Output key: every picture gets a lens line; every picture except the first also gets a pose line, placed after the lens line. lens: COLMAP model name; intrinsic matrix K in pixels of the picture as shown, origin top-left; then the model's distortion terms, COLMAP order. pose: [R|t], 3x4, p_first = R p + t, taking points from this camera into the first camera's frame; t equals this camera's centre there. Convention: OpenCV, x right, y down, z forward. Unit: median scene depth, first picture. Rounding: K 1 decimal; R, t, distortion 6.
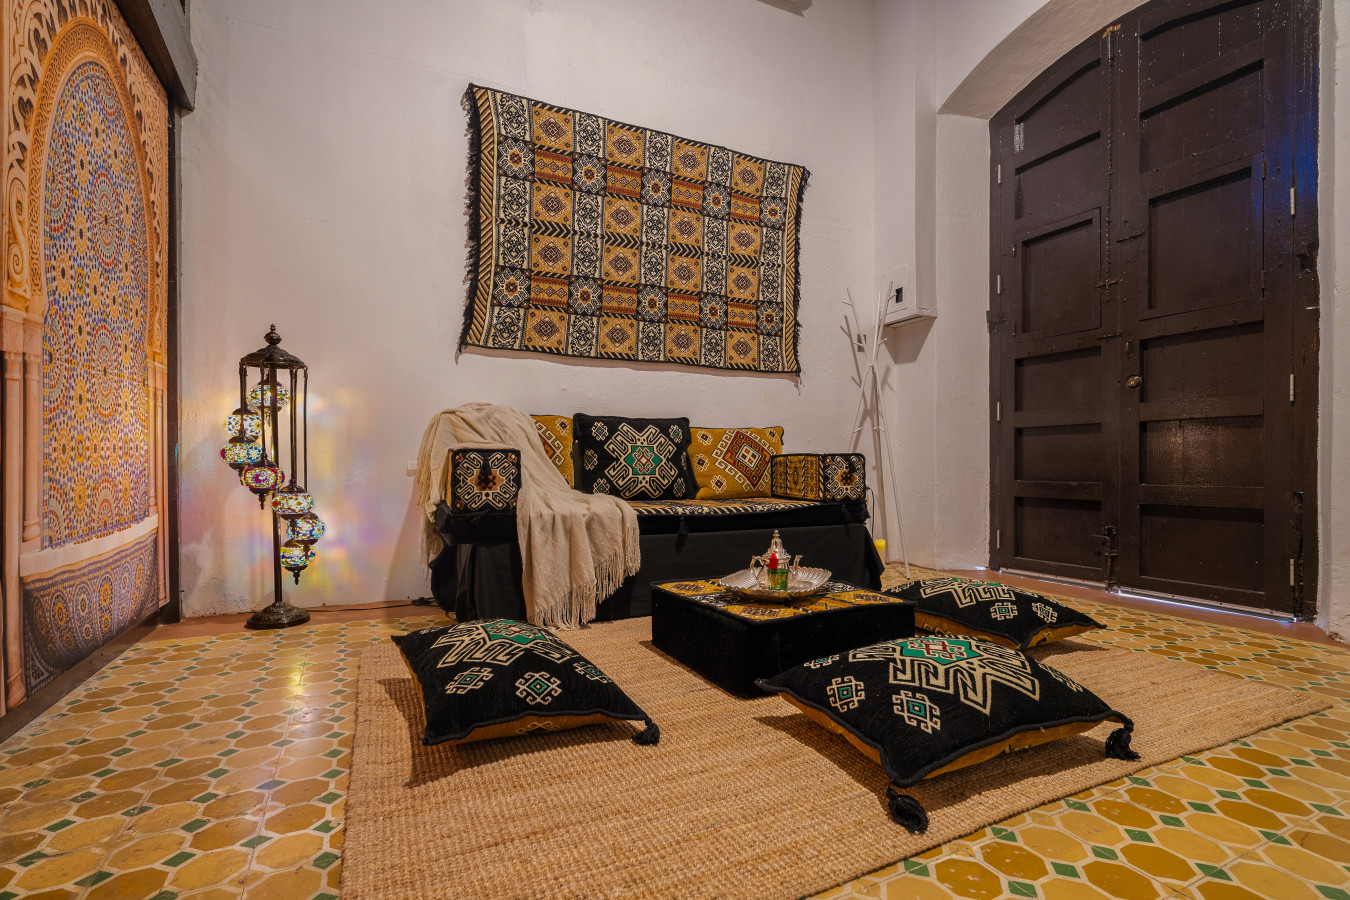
lens RADIAL K [[622.0, 0, 664.9], [0, 622.0, 443.7], [0, 0, 1]] dist [-0.002912, 0.000656]
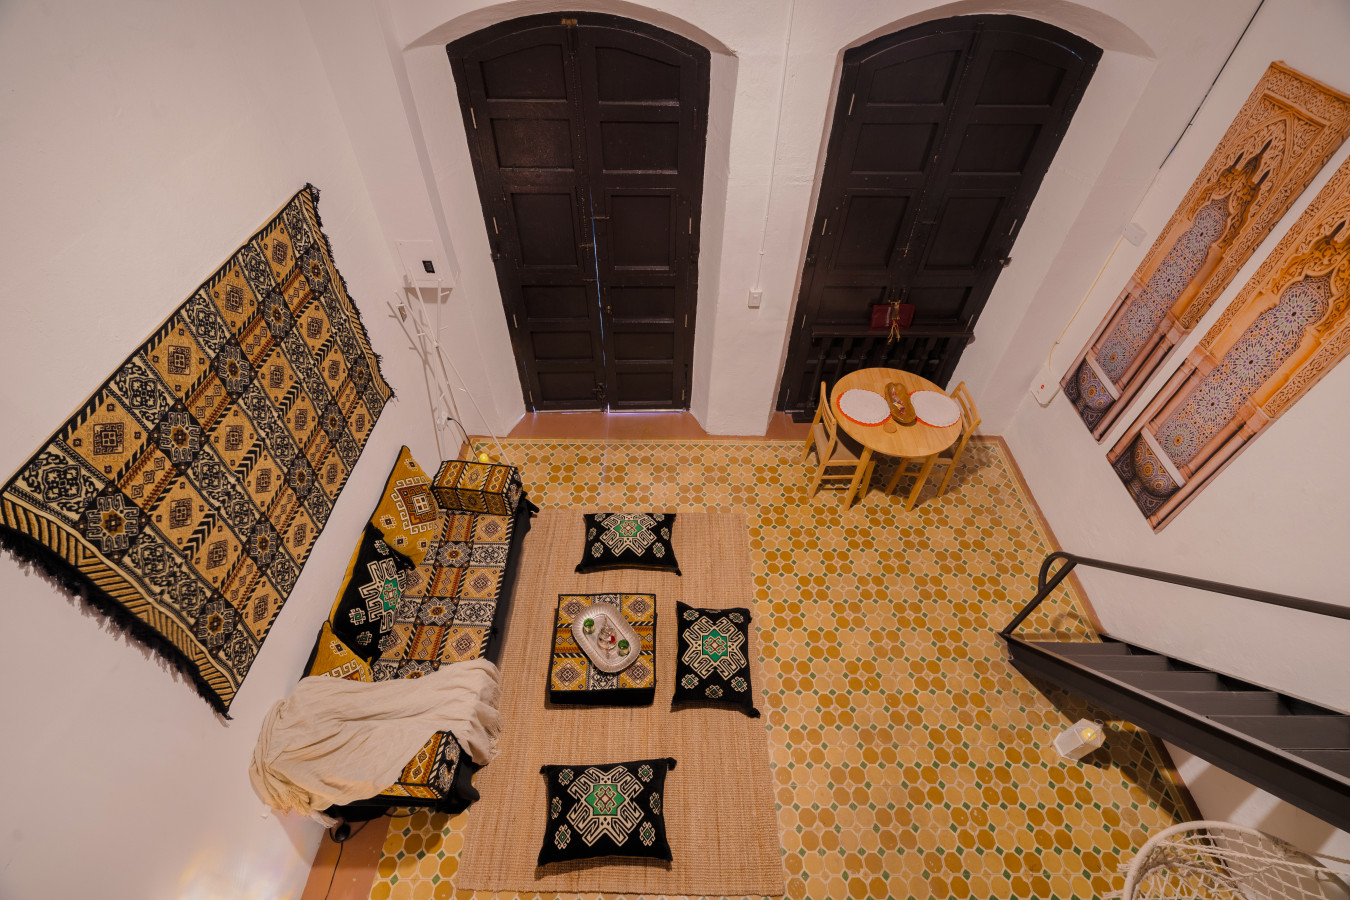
lens RADIAL K [[622.0, 0, 664.9], [0, 622.0, 443.7], [0, 0, 1]] dist [-0.002912, 0.000656]
pose [[0.441907, -0.652922, 0.615152, -0.332518], [-0.027520, 0.675552, 0.736799, -1.011335], [-0.896639, -0.342525, 0.280562, 0.346242]]
